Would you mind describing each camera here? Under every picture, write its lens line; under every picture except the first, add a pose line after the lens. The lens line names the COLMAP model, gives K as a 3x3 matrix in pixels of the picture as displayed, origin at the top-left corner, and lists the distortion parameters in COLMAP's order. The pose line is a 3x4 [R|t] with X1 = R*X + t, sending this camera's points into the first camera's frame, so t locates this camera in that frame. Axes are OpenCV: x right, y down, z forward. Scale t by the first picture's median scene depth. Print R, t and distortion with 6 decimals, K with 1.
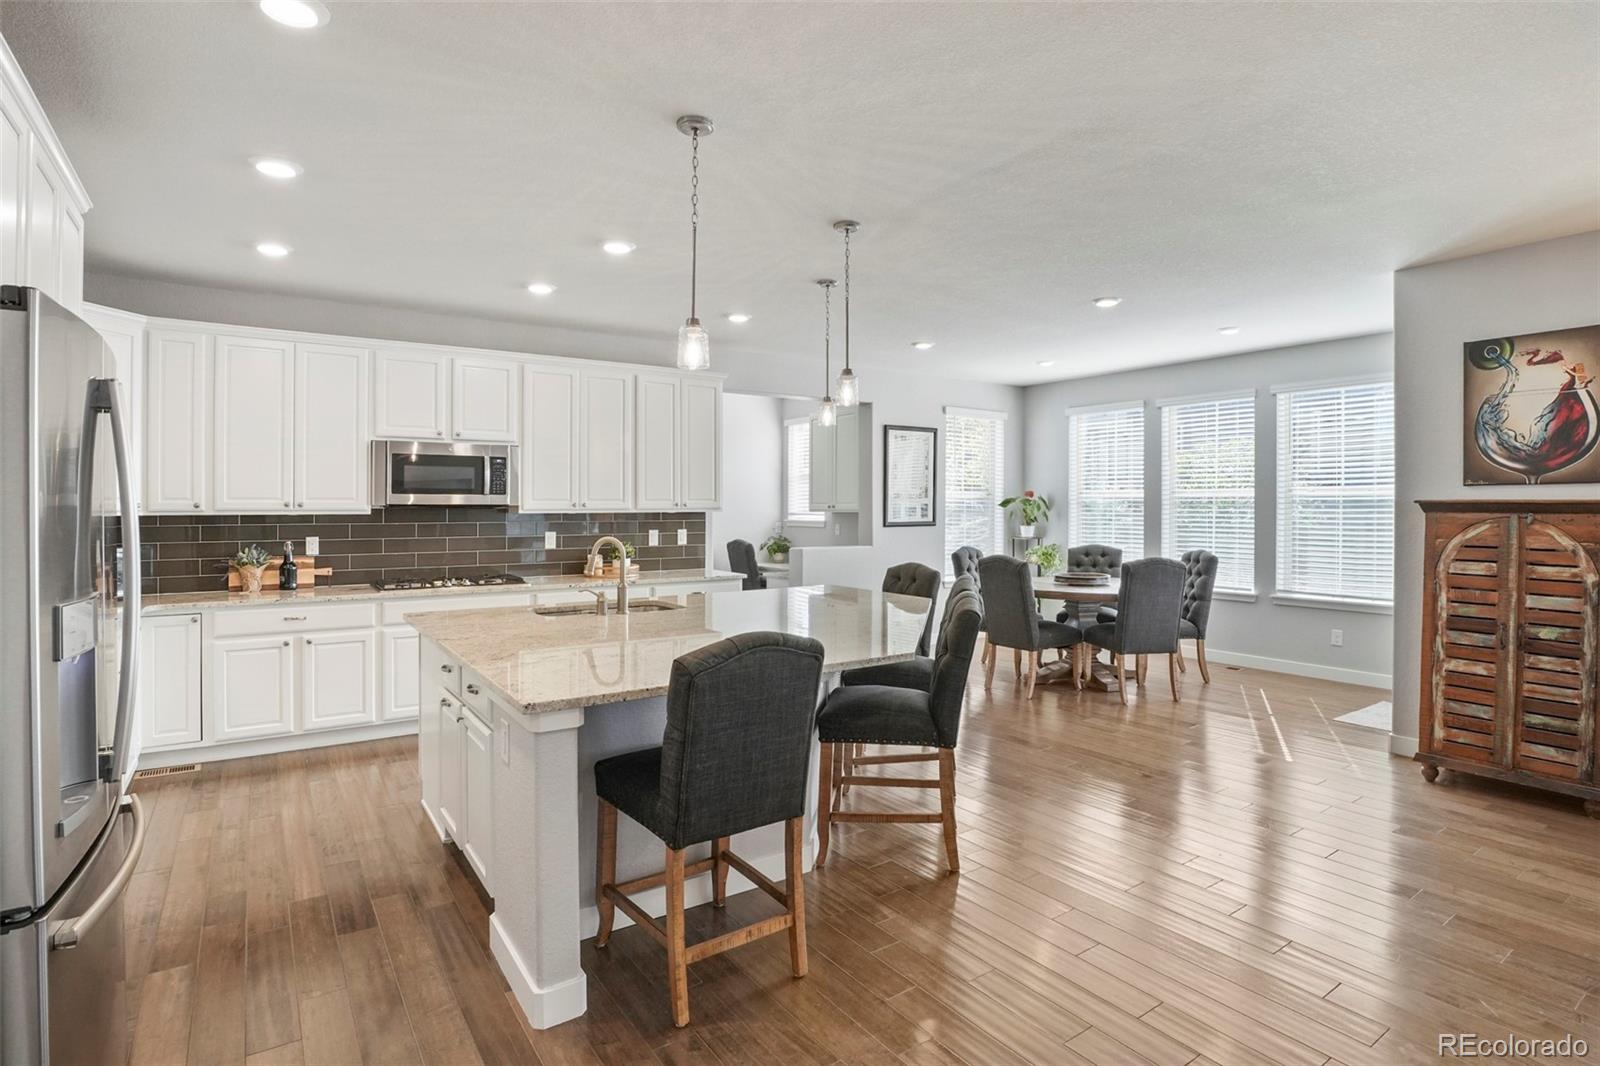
lens RADIAL K [[805.8, 0, 856.5], [0, 805.8, 506.8], [0, 0, 1]] dist [-0.003206, -0.000412]
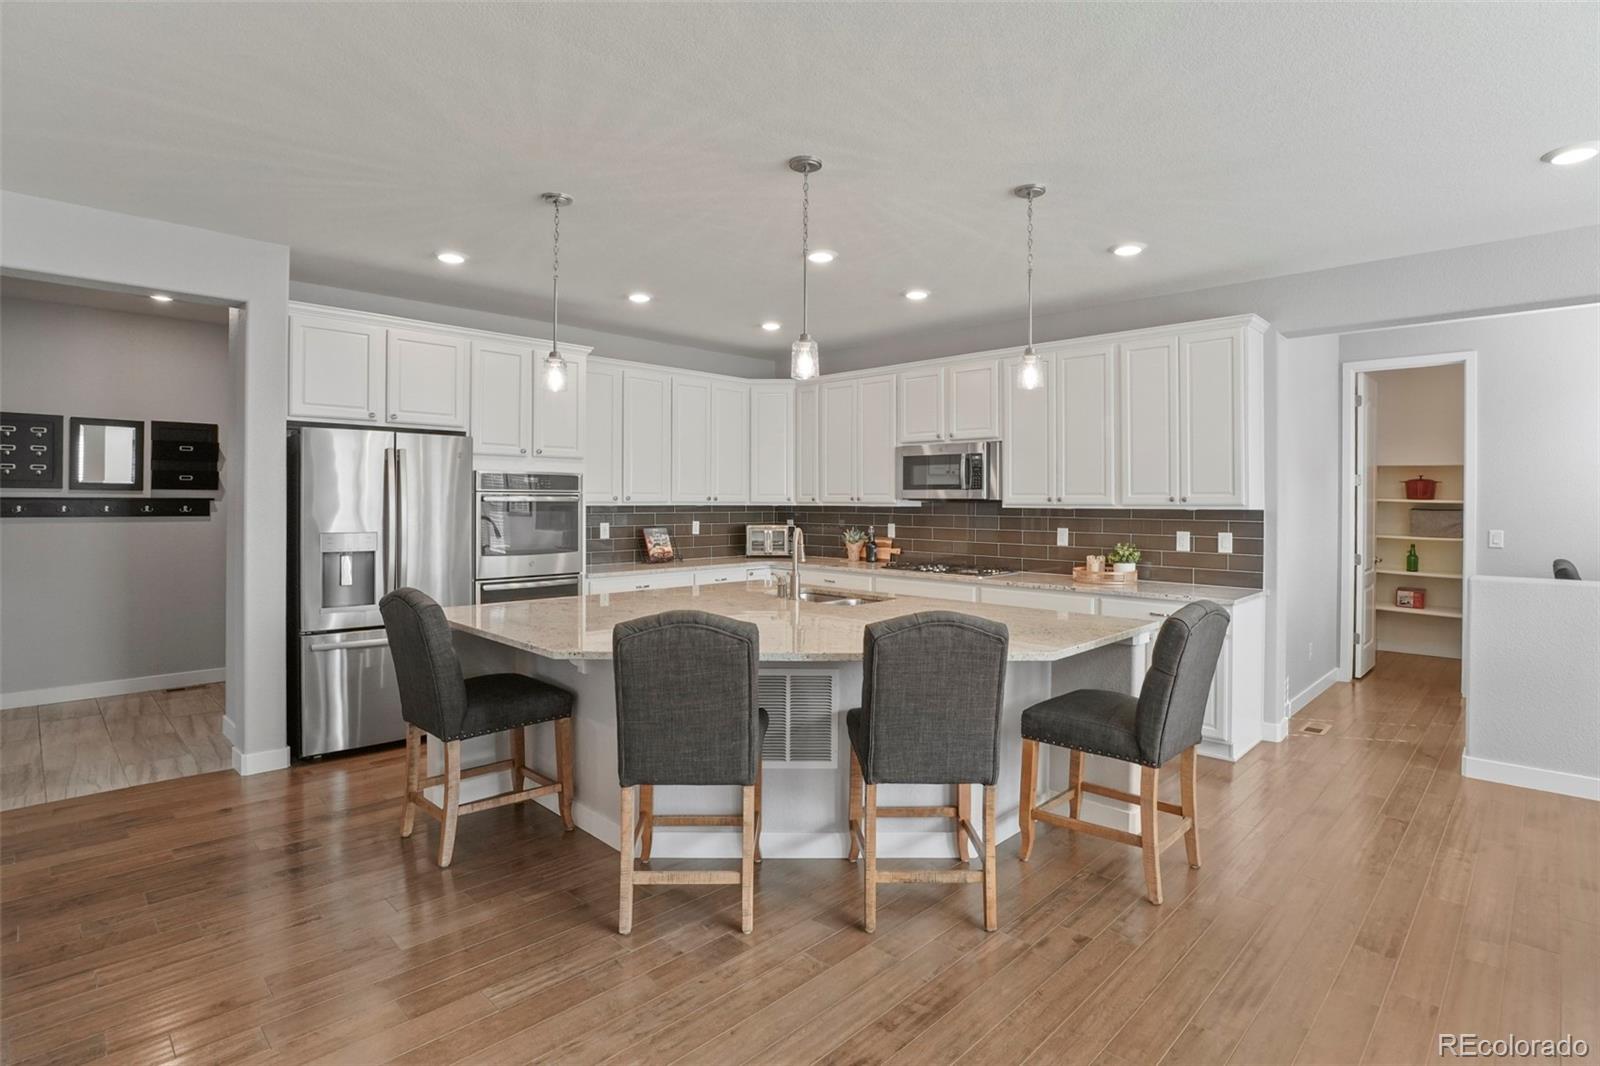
lens RADIAL K [[825.0, 0, 799.6], [0, 825.0, 499.9], [0, 0, 1]] dist [-0.002041, -0.000205]
pose [[0.161748, 0.001712, -0.986831, 0.614649], [-0.004030, 0.999991, 0.001075, -0.001975], [0.986824, 0.003803, 0.161754, 0.635531]]
